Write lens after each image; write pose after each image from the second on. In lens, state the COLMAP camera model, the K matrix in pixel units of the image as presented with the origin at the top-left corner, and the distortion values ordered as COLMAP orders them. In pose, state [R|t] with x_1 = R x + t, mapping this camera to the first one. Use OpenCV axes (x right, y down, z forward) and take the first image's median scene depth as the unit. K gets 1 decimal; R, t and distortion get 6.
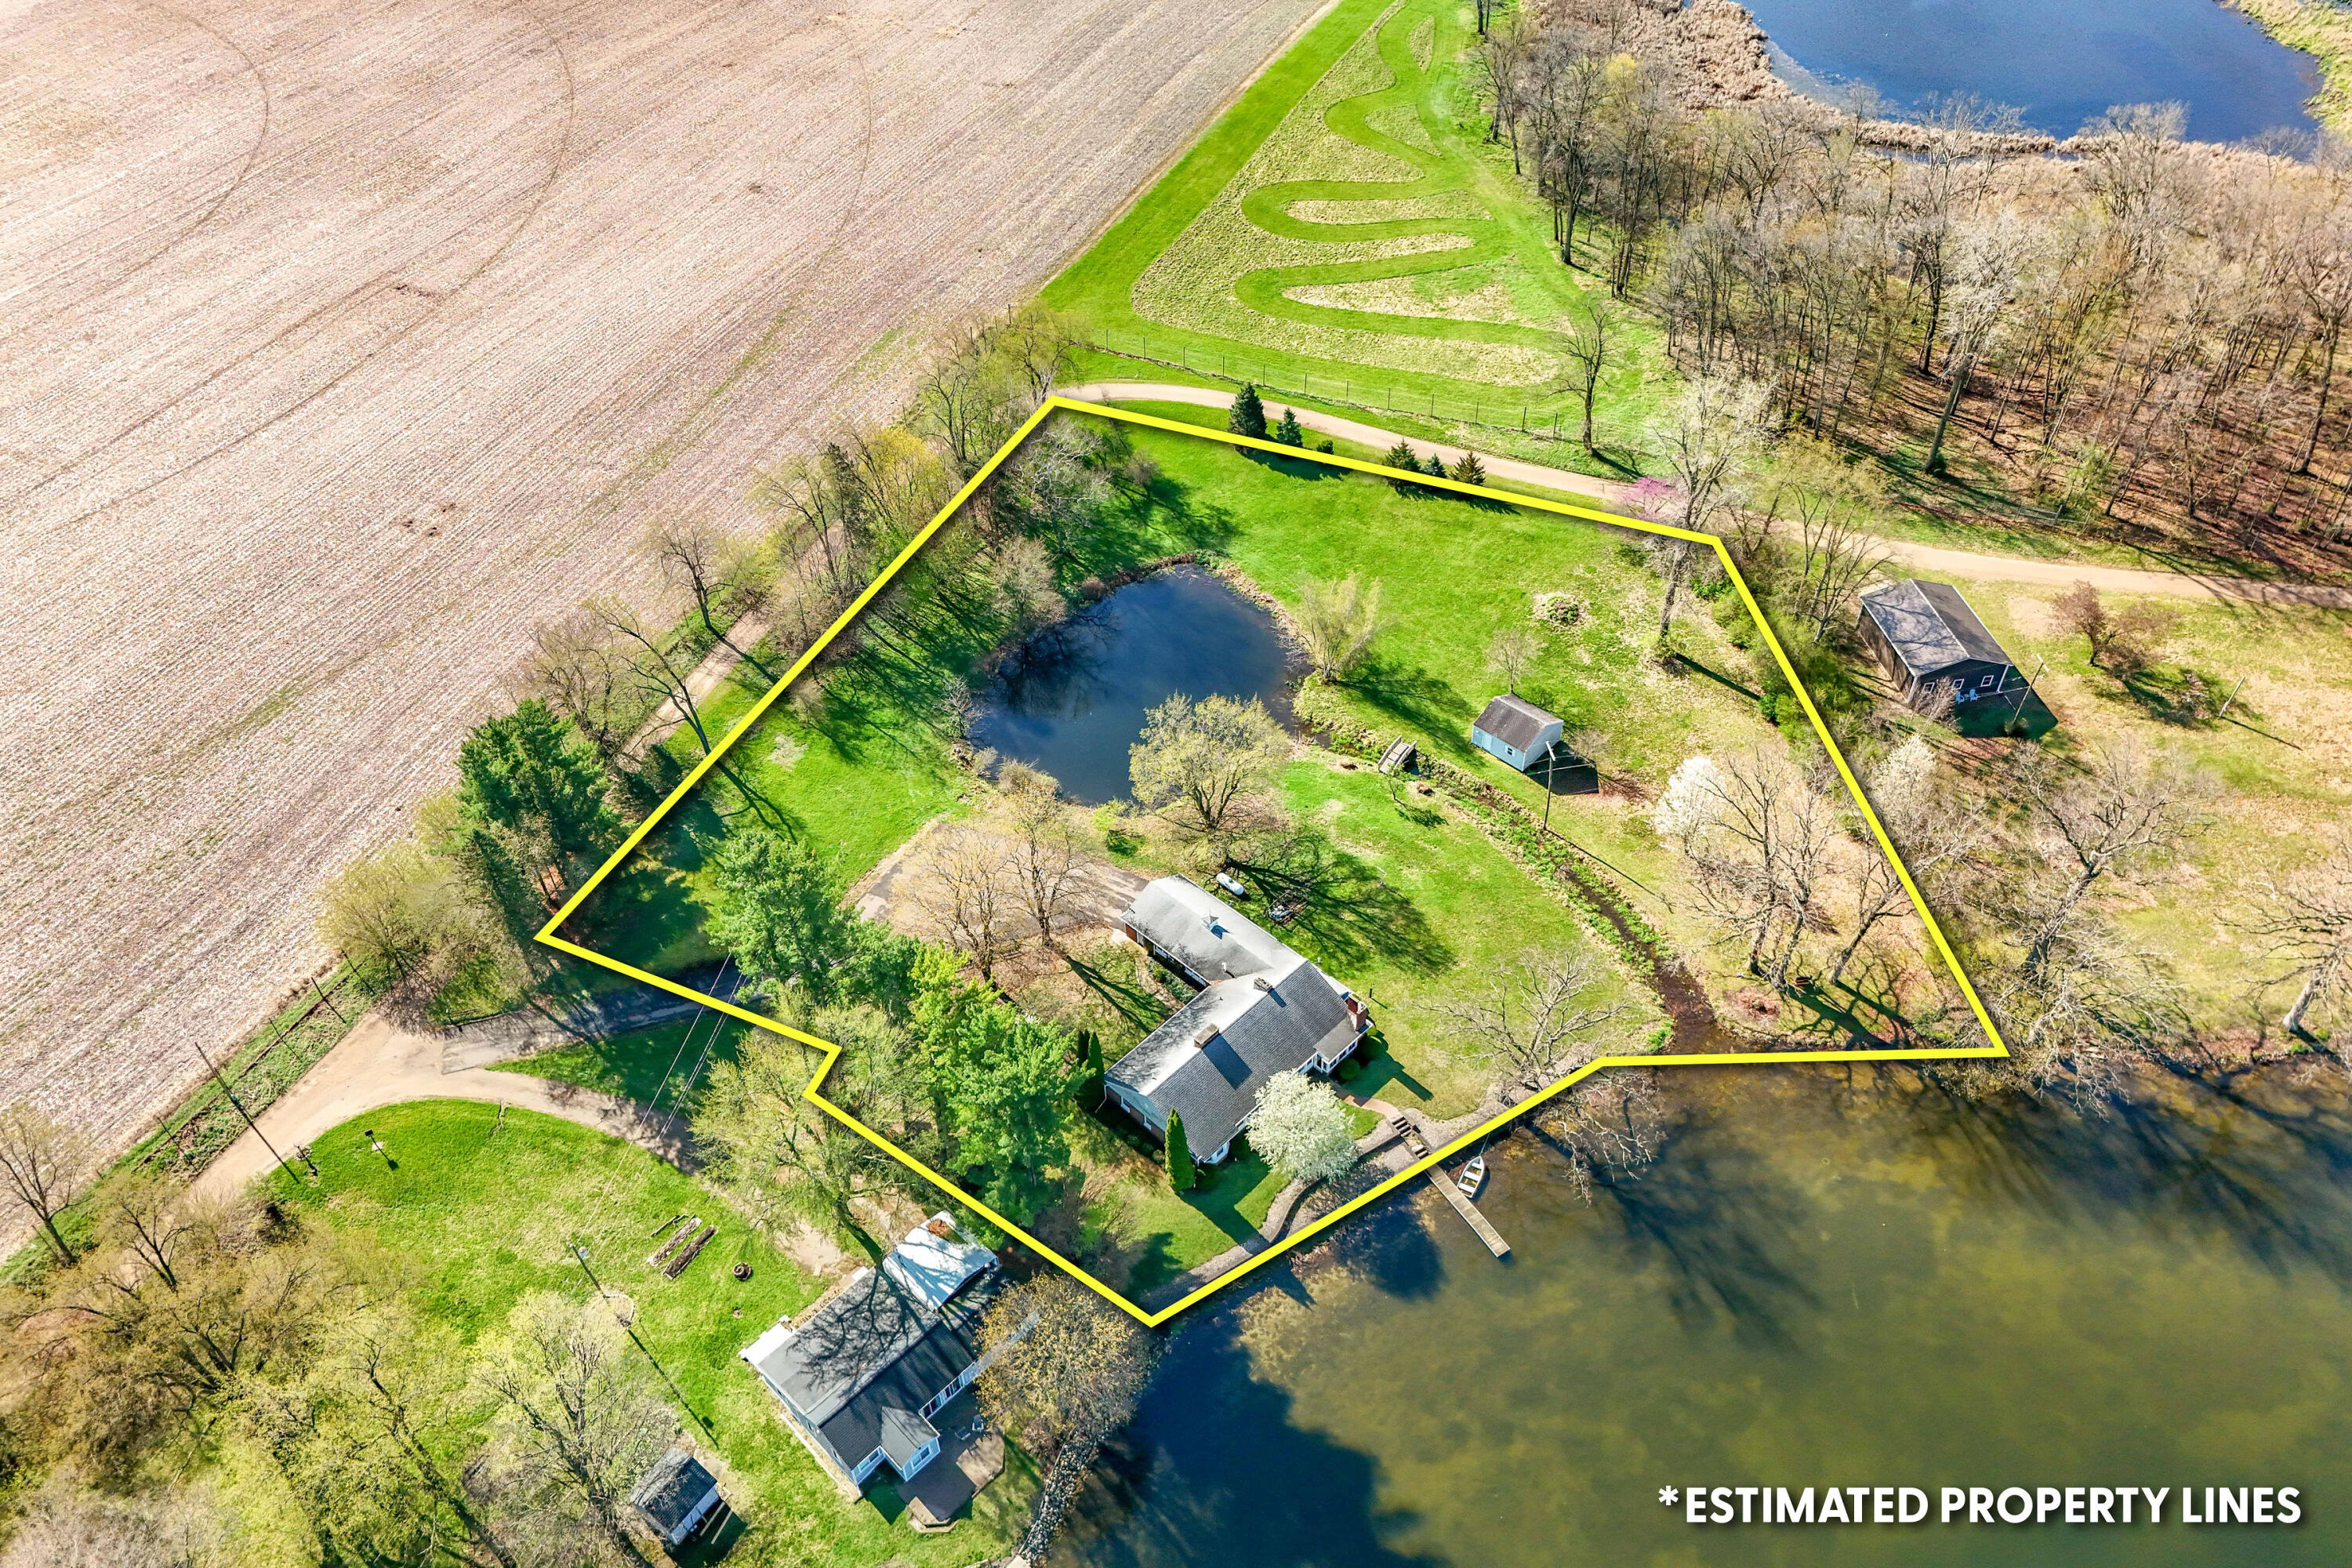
lens RADIAL K [[1759.1, 0, 1185.8], [0, 1759.1, 774.2], [0, 0, 1]] dist [0.073390, -0.063917]
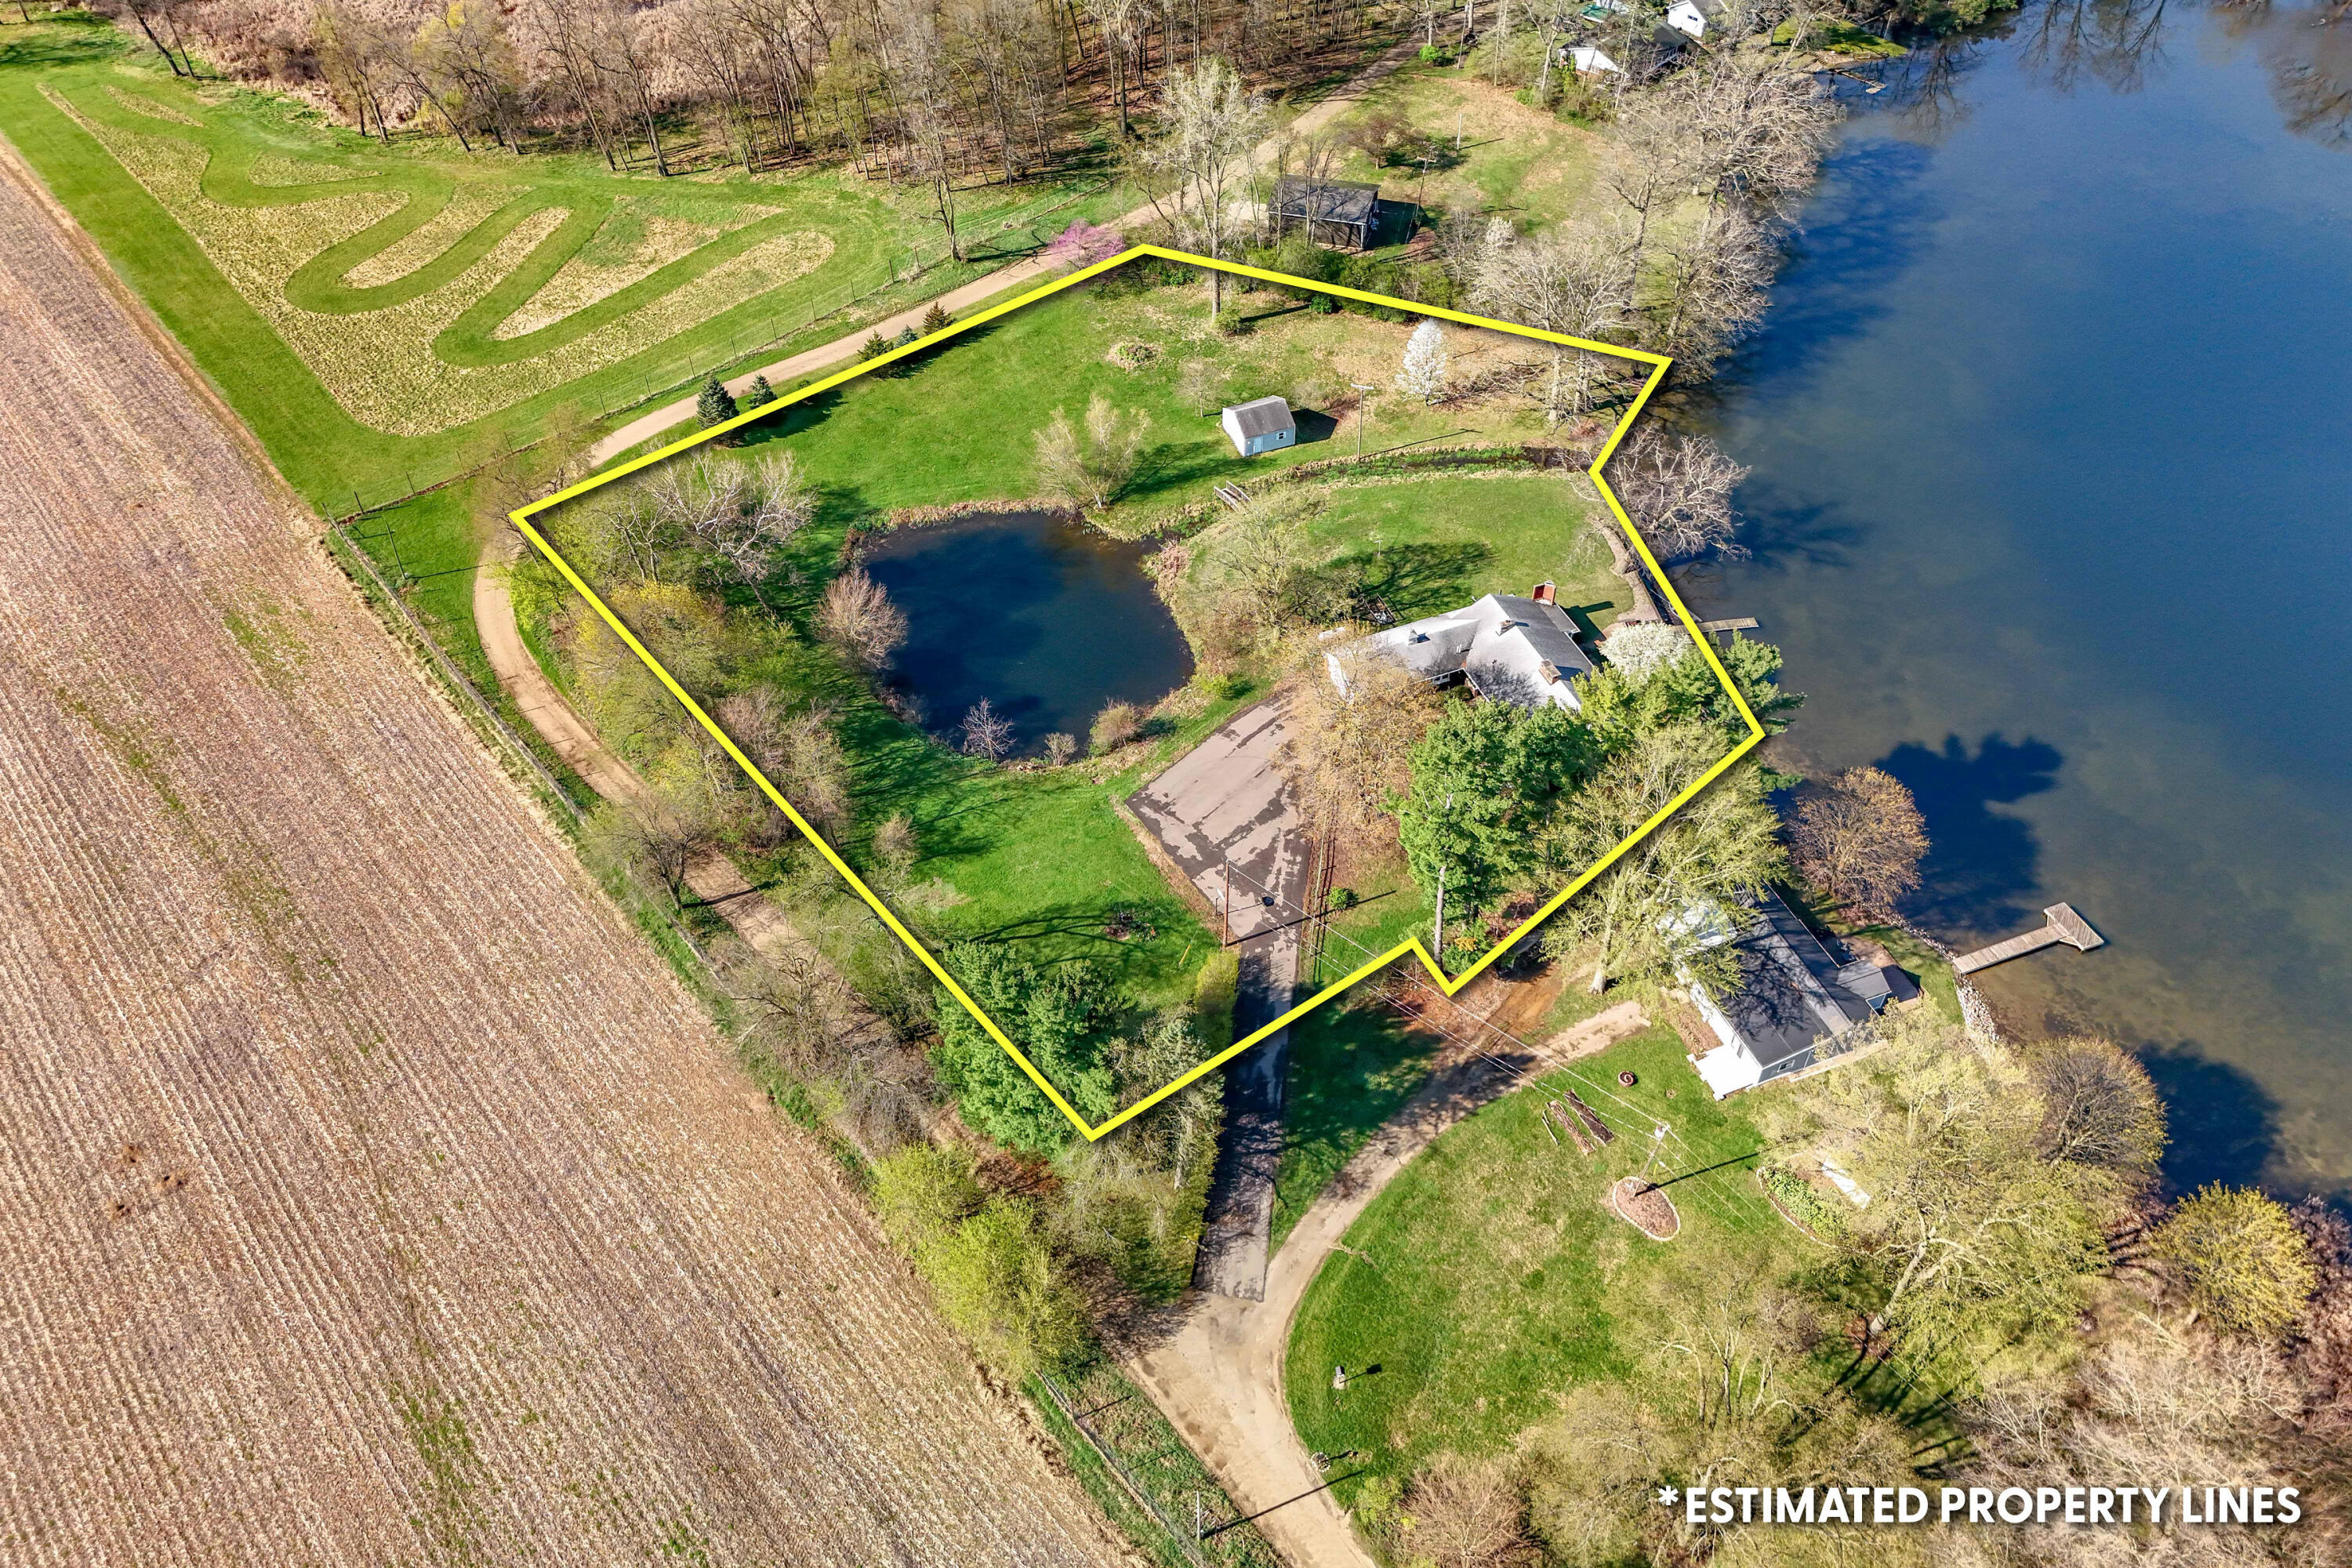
lens RADIAL K [[1731.3, 0, 1180.6], [0, 1731.3, 675.8], [0, 0, 1]] dist [0.083924, -0.074996]
pose [[0.414354, -0.620412, 0.665882, -0.688549], [0.627629, 0.724629, 0.284596, -0.261410], [-0.659085, 0.300003, 0.689642, 0.317886]]
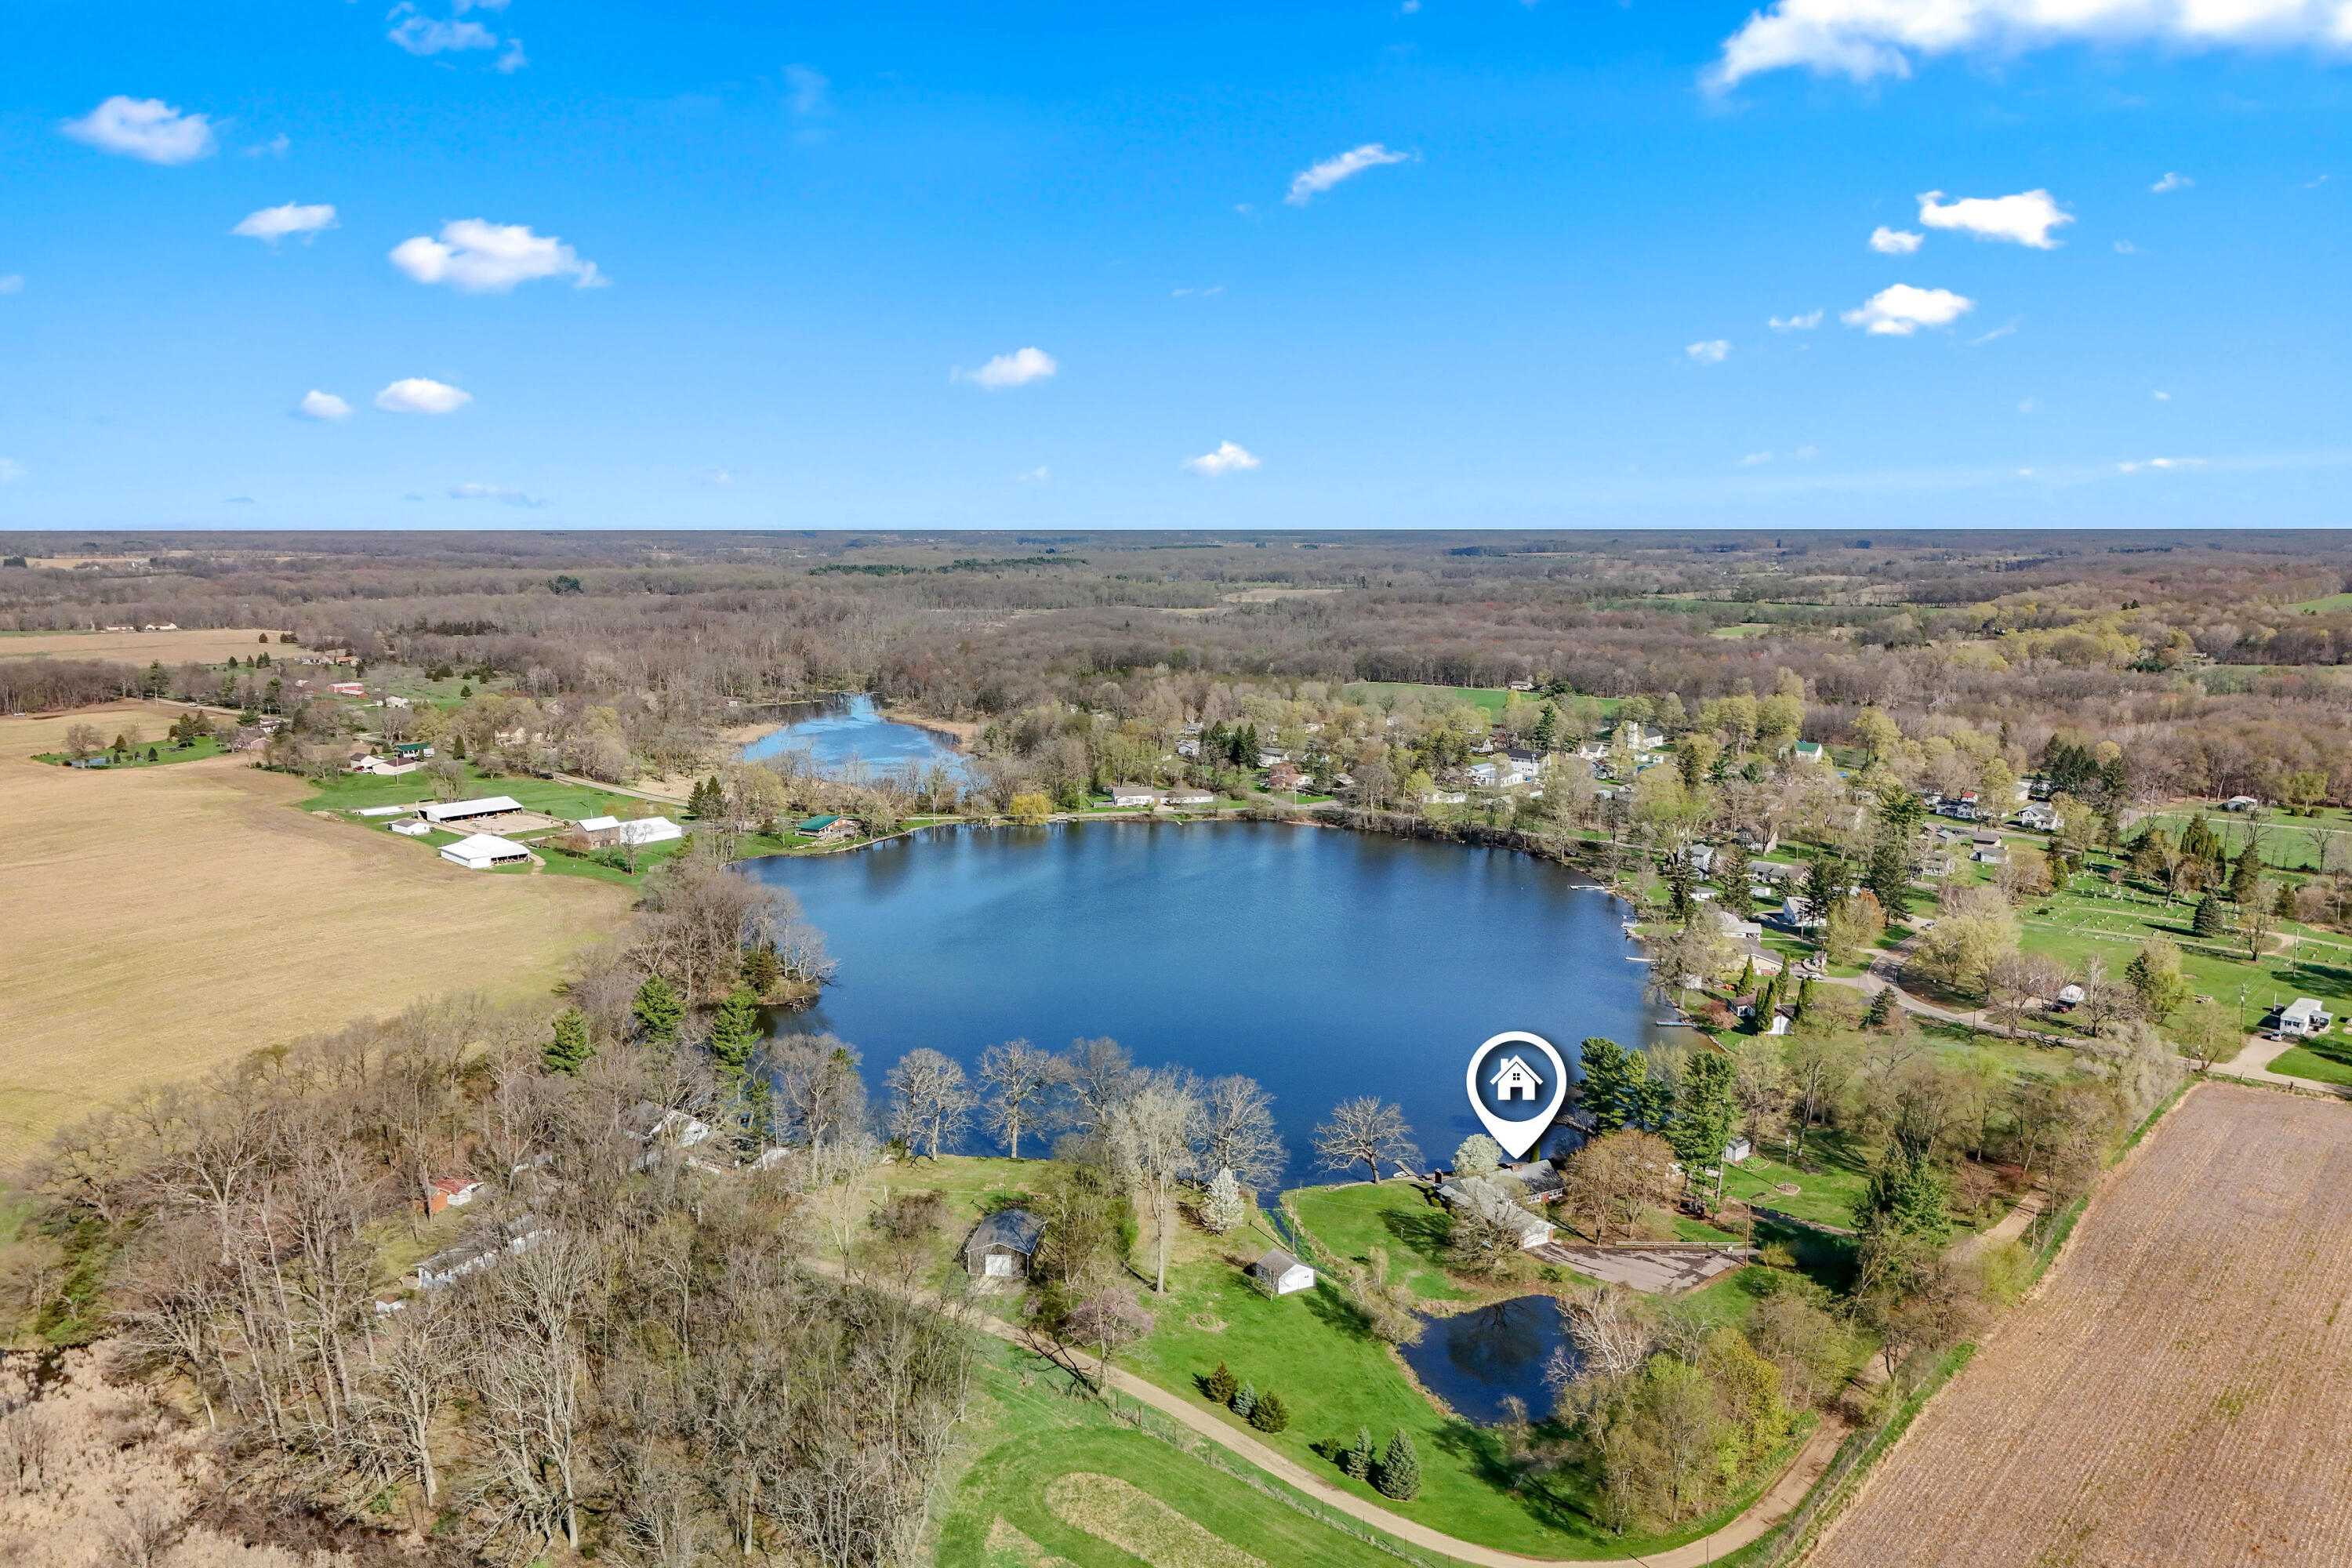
lens RADIAL K [[1759.1, 0, 1185.8], [0, 1759.1, 774.2], [0, 0, 1]] dist [0.073390, -0.063917]
pose [[-0.965870, -0.020053, 0.258251, -0.119003], [0.188662, 0.628689, 0.754424, -1.498097], [-0.177488, 0.777398, -0.603449, 1.633578]]
